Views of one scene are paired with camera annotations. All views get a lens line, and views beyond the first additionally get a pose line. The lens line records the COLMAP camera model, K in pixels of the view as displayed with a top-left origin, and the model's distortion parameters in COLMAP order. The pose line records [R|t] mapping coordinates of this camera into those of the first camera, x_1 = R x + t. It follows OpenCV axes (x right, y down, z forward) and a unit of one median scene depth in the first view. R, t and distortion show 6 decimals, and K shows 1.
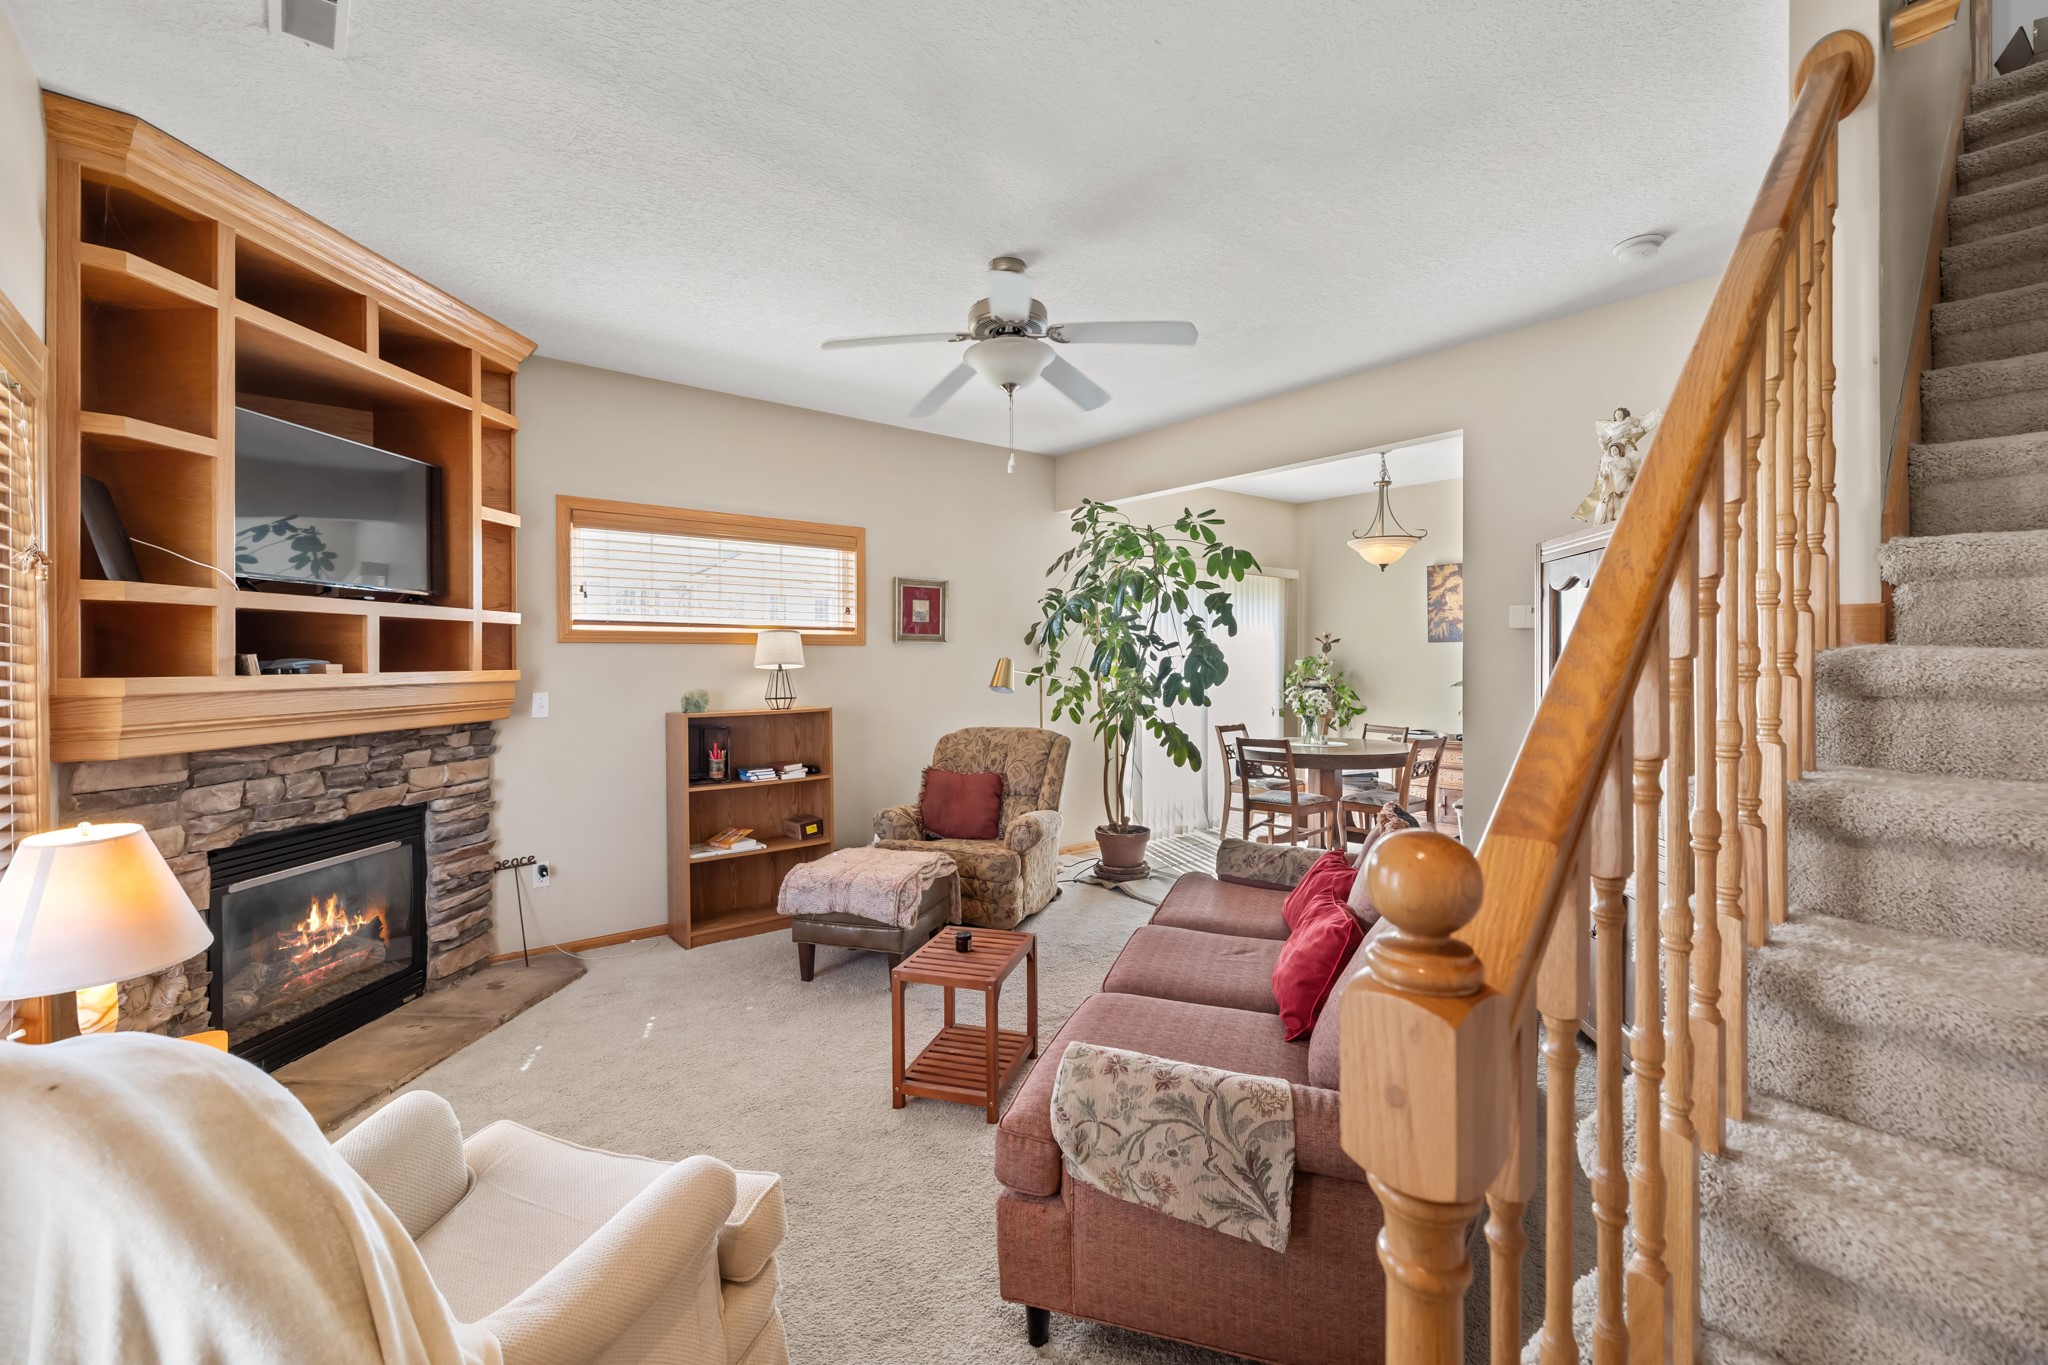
lens RADIAL K [[868.2, 0, 1030.7], [0, 868.2, 659.1], [0, 0, 1]] dist [0.000625, -0.000068]
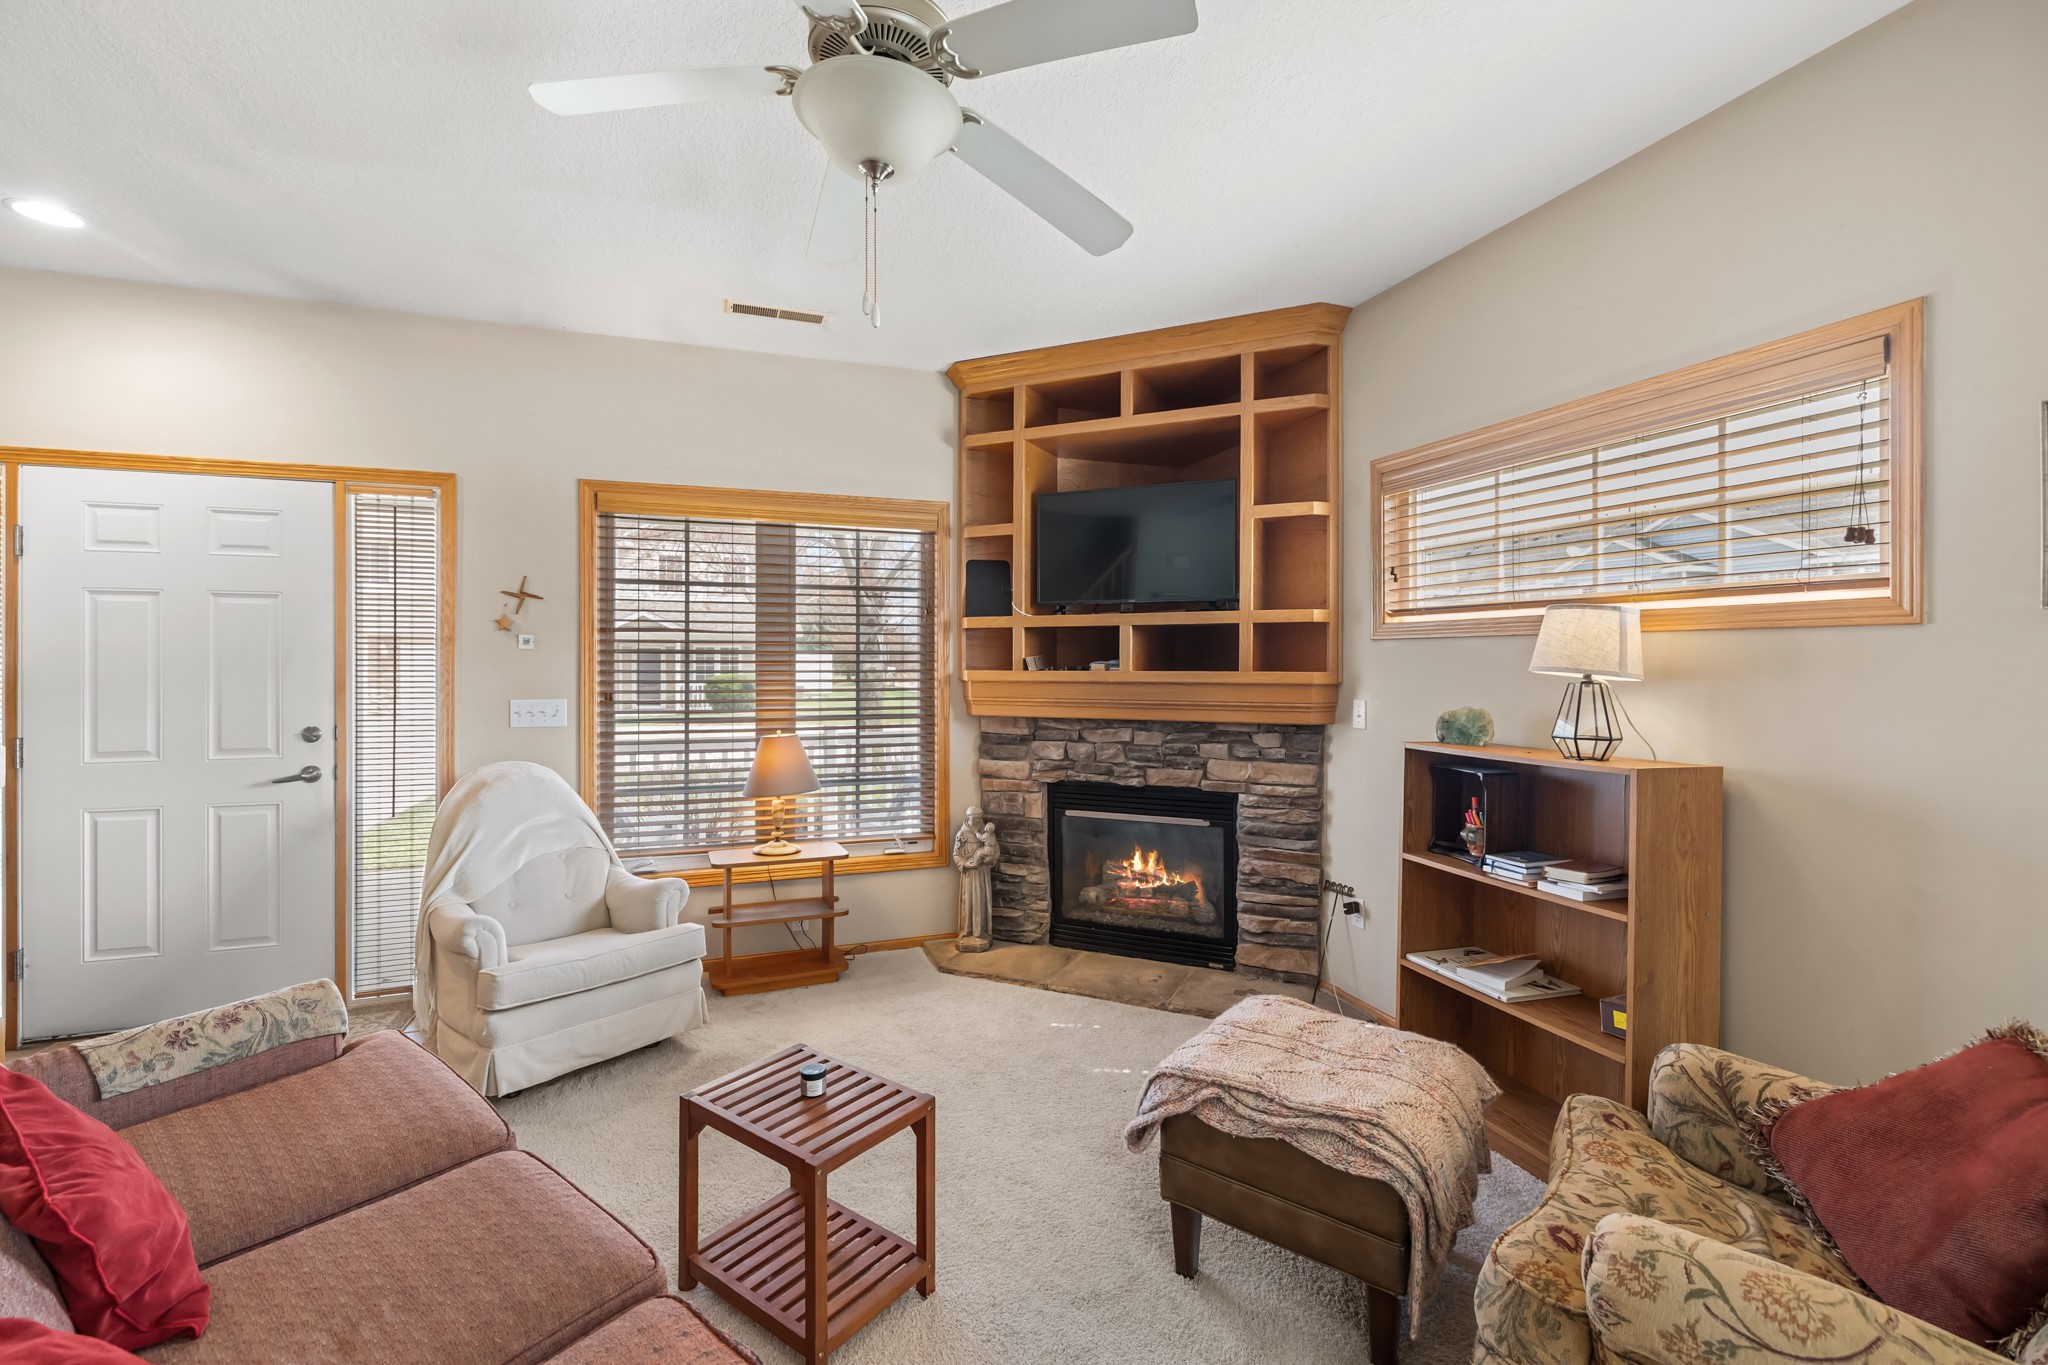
lens RADIAL K [[868.2, 0, 1030.7], [0, 868.2, 659.1], [0, 0, 1]] dist [0.000625, -0.000068]
pose [[-0.342000, -0.000254, -0.939700, 0.401226], [-0.001379, 0.999999, 0.000231, -0.000845], [0.939699, 0.001374, -0.342000, 1.141483]]
